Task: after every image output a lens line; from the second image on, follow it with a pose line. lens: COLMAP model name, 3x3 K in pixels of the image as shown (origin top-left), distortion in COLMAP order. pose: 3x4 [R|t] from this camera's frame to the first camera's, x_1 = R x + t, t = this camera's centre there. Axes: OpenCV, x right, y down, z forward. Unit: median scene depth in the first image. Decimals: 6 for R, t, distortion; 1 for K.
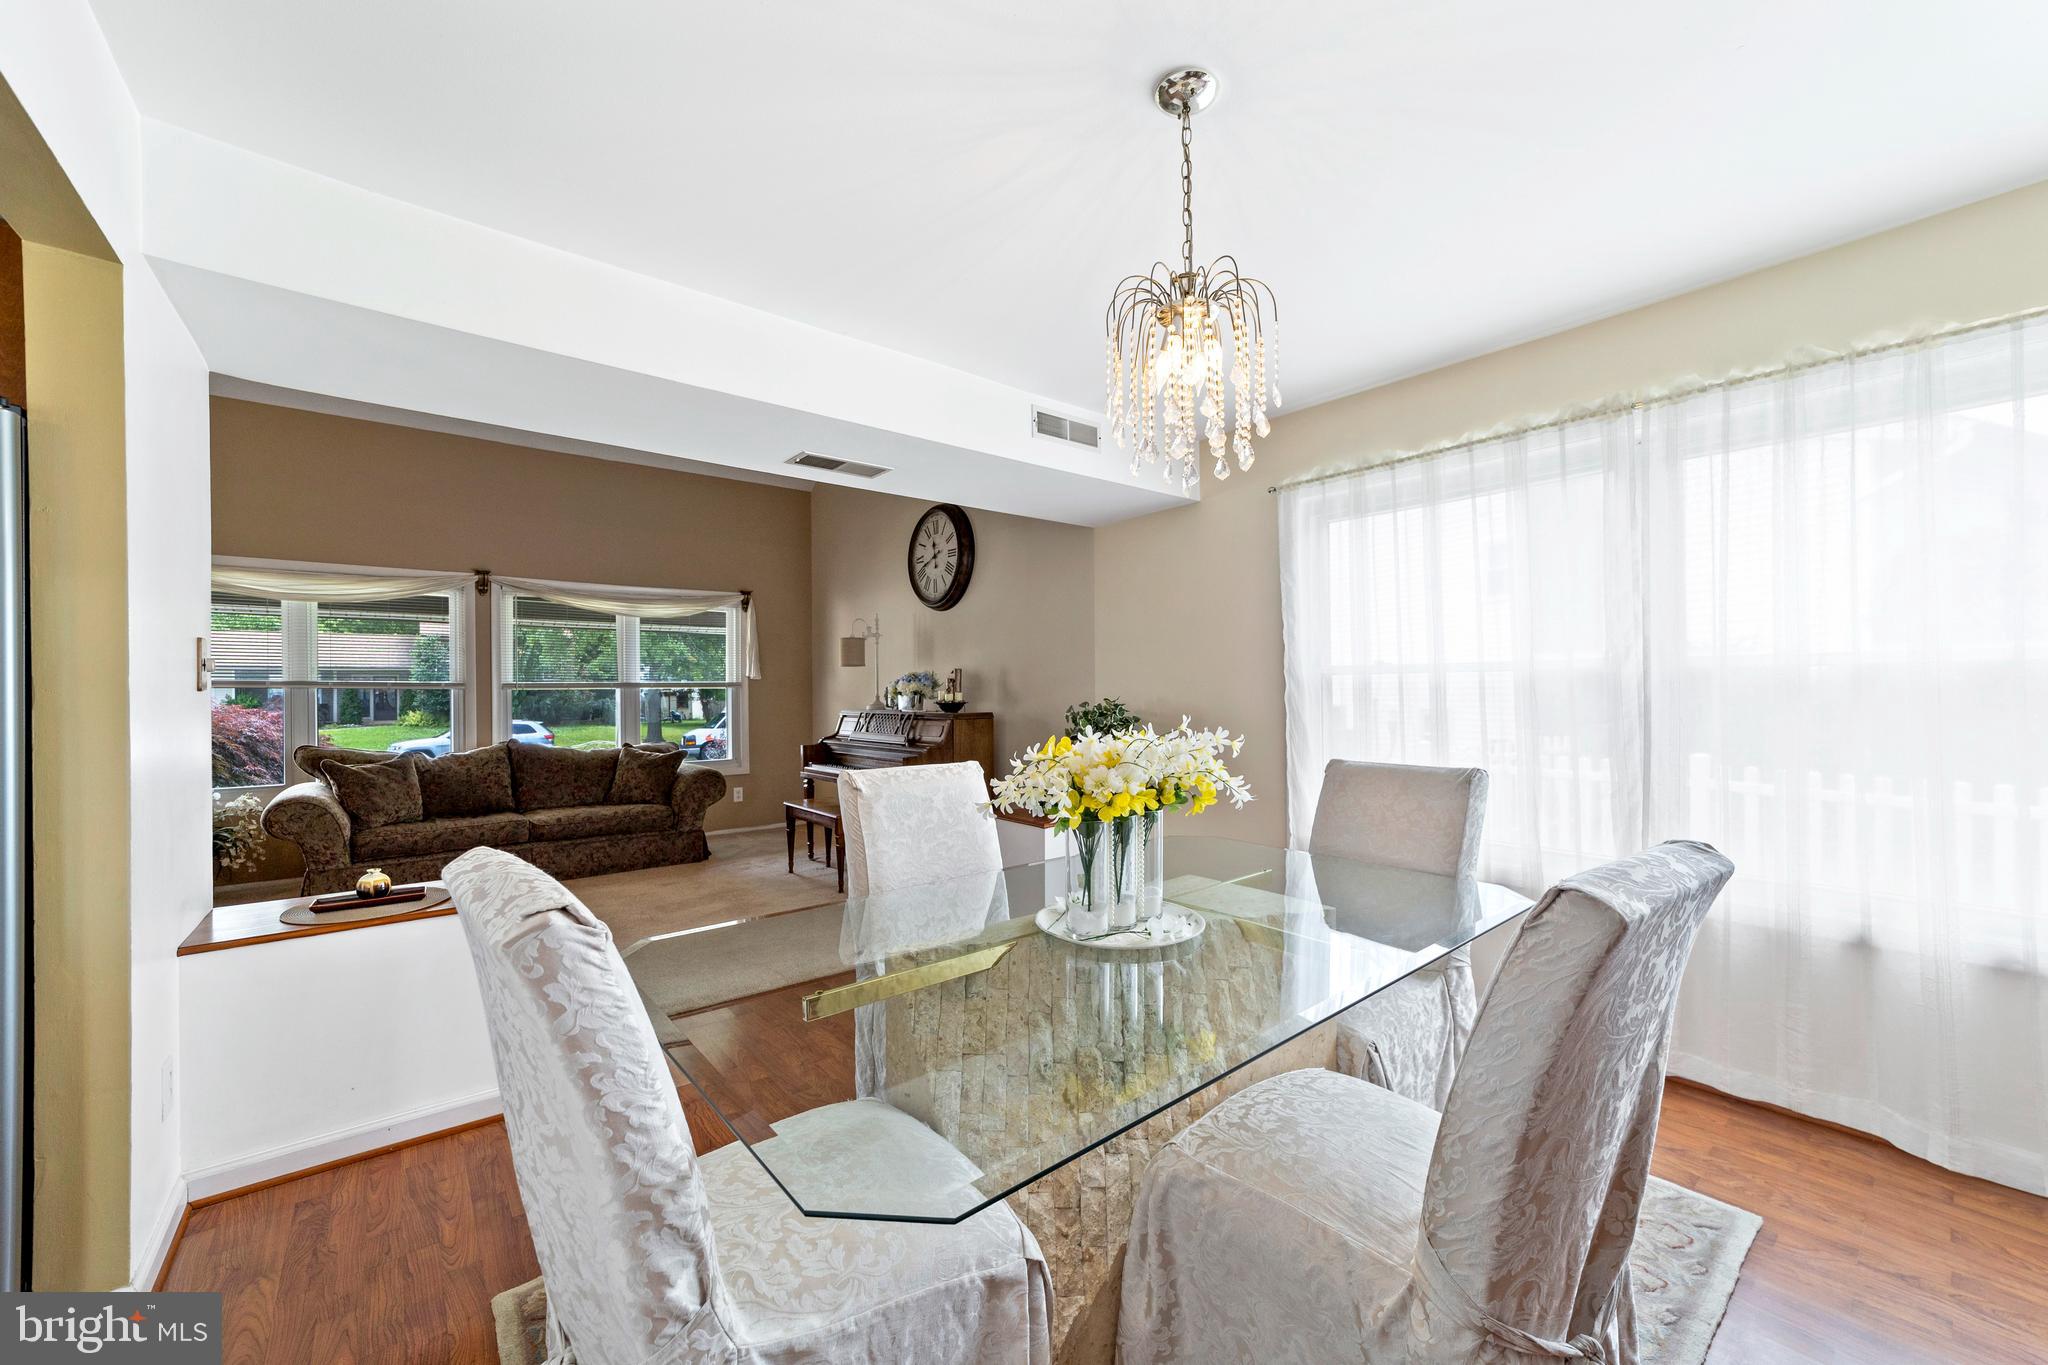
lens RADIAL K [[787.9, 0, 1021.2], [0, 787.9, 696.0], [0, 0, 1]] dist [-0.000186, 0.000240]
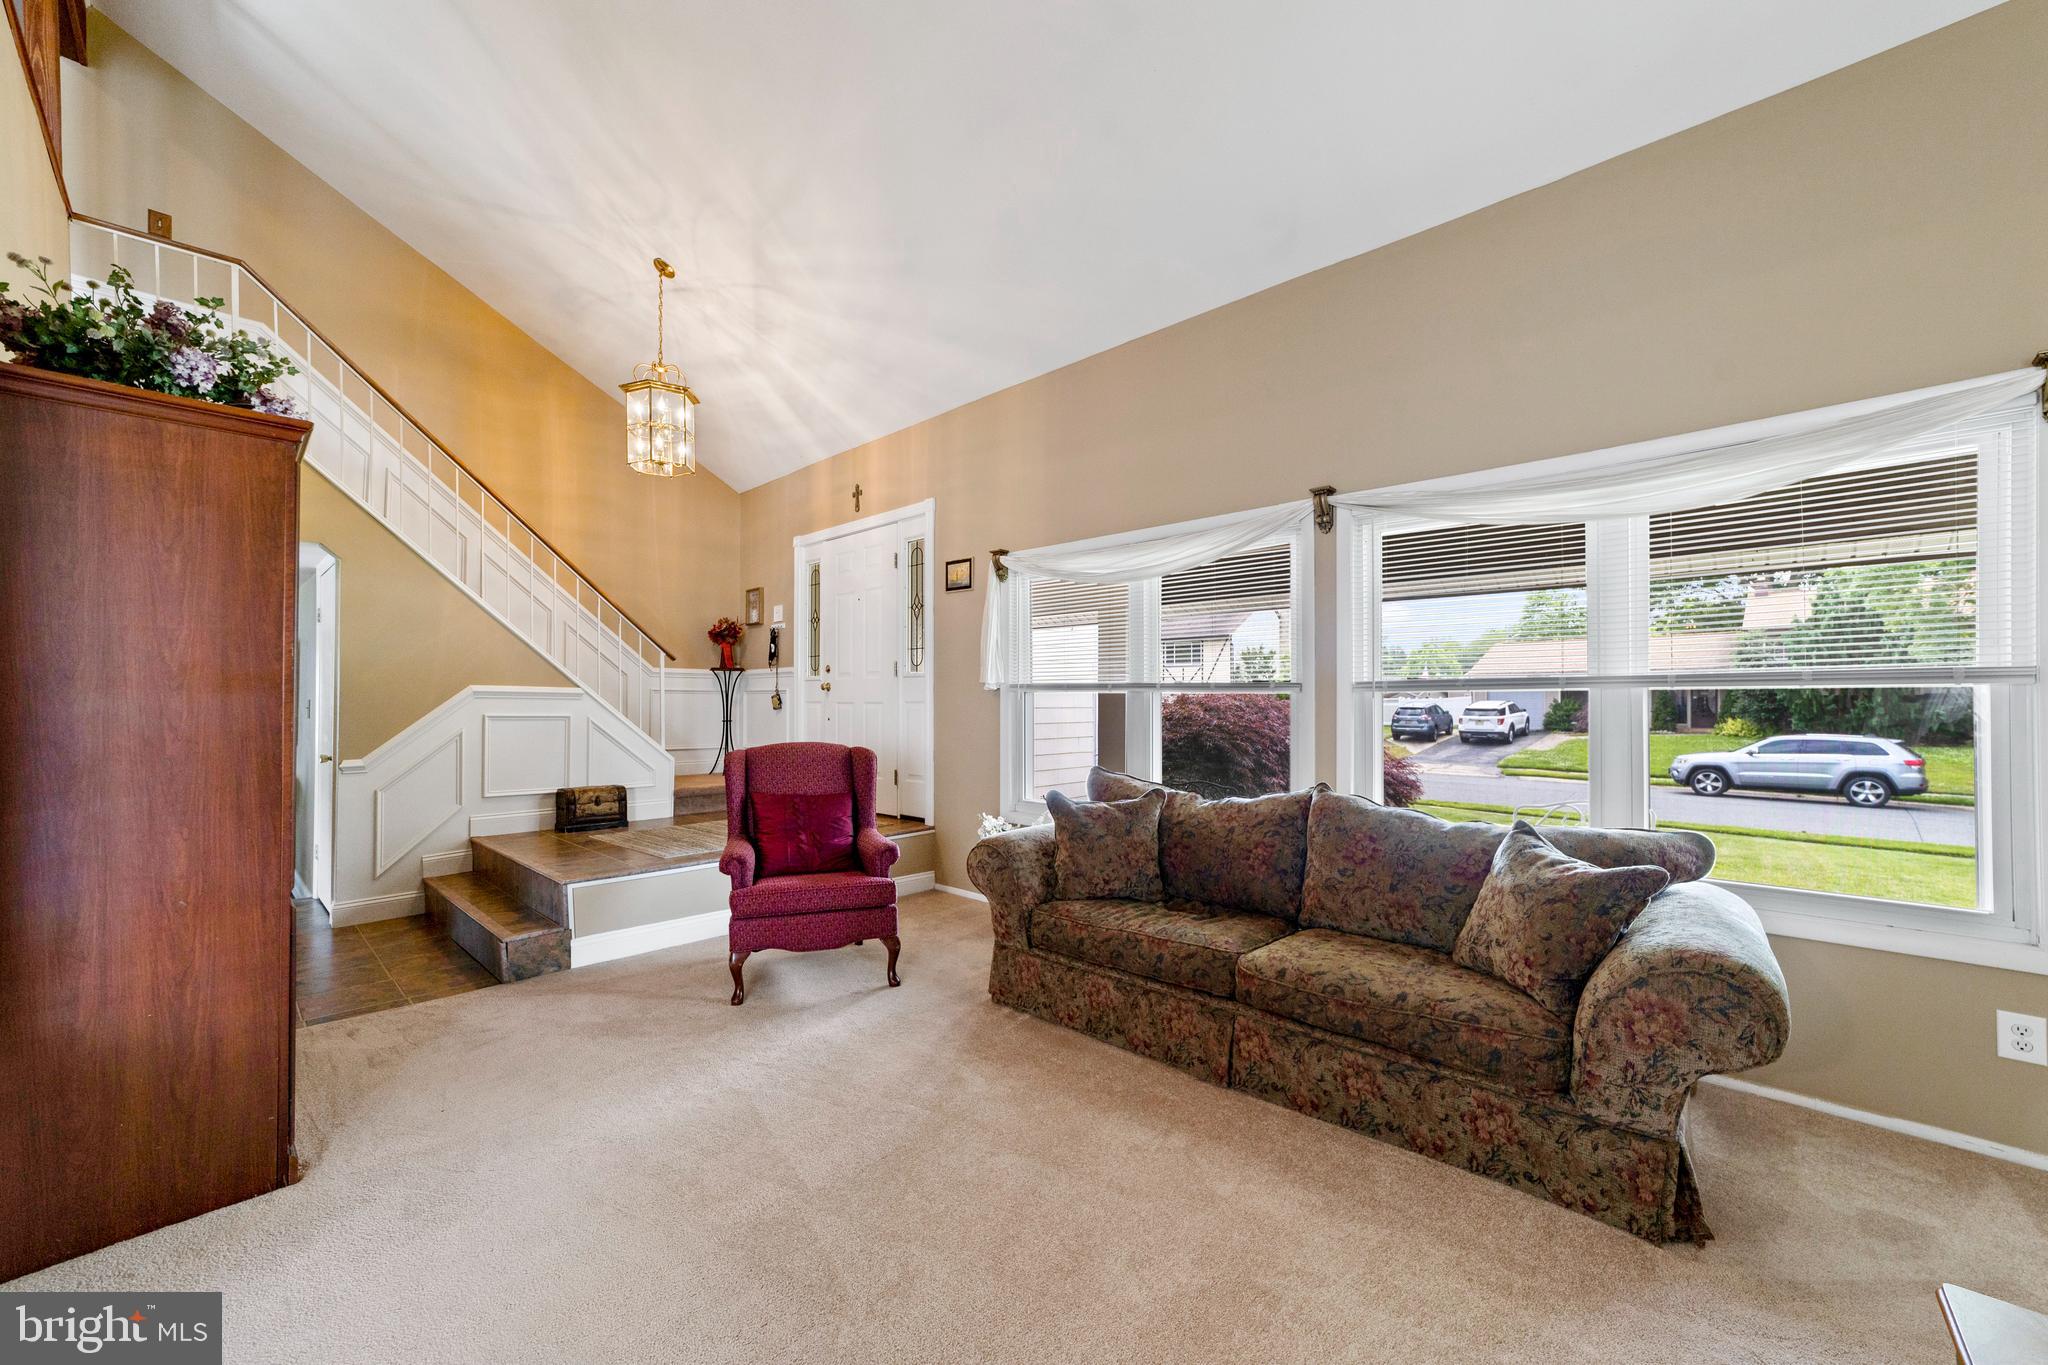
lens RADIAL K [[787.9, 0, 1021.2], [0, 787.9, 696.0], [0, 0, 1]] dist [-0.000186, 0.000240]
pose [[0.126788, -0.001991, -0.991928, -0.133314], [-0.003310, 0.999992, -0.002430, -0.003548], [0.991924, 0.003591, 0.126781, 0.720816]]
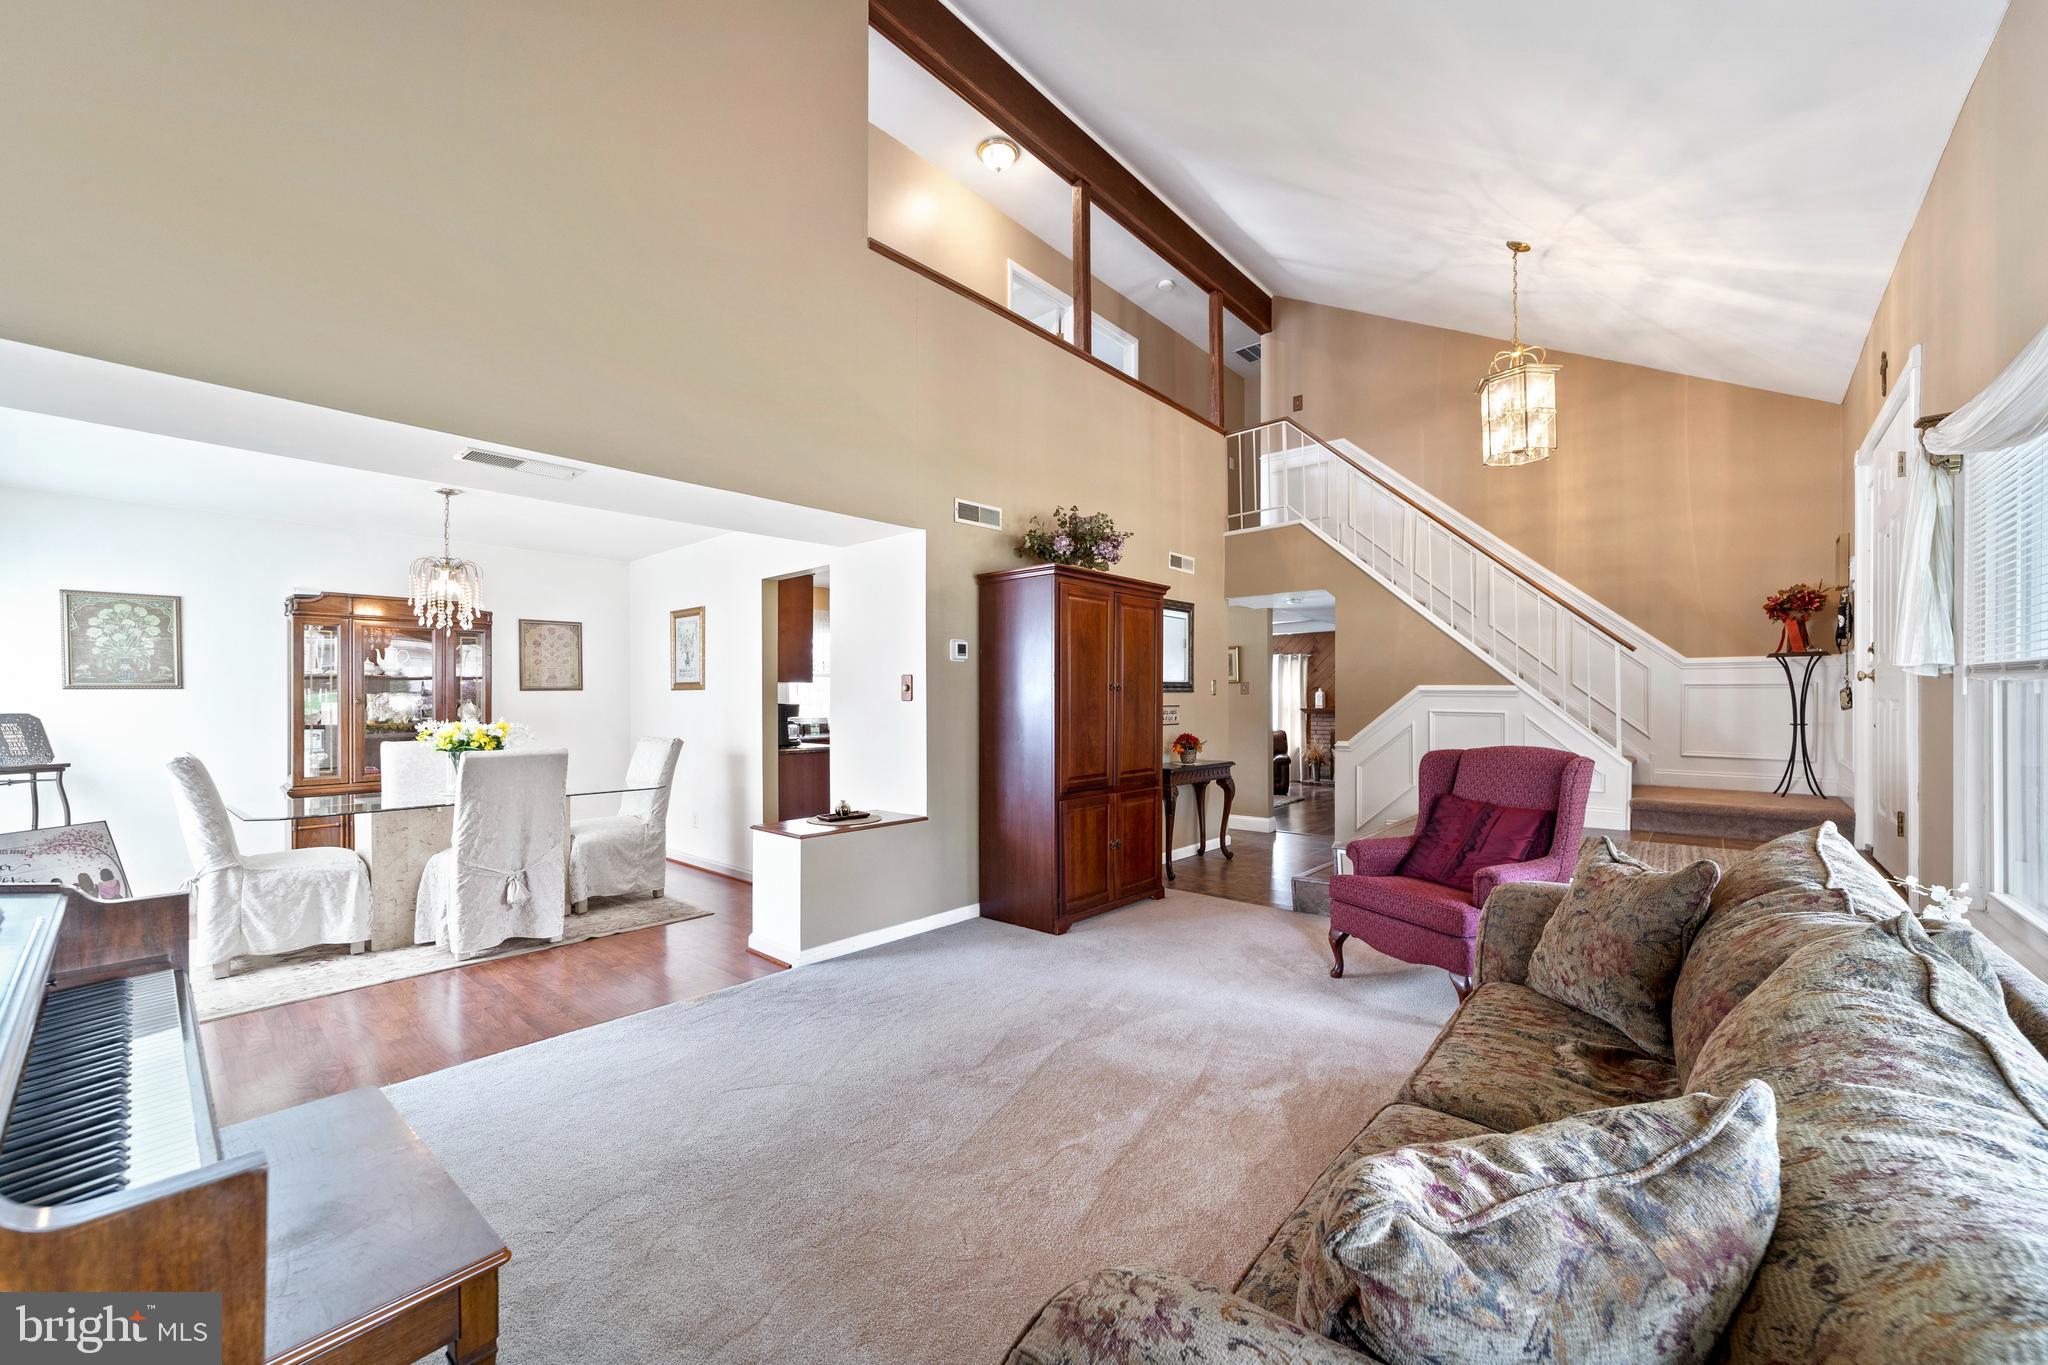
lens RADIAL K [[787.9, 0, 1021.2], [0, 787.9, 696.0], [0, 0, 1]] dist [-0.000186, 0.000240]
pose [[-0.985819, 0.006932, -0.167669, -0.372359], [0.007184, 0.999974, -0.000899, -0.004087], [0.167658, -0.002091, -0.985843, 1.151314]]
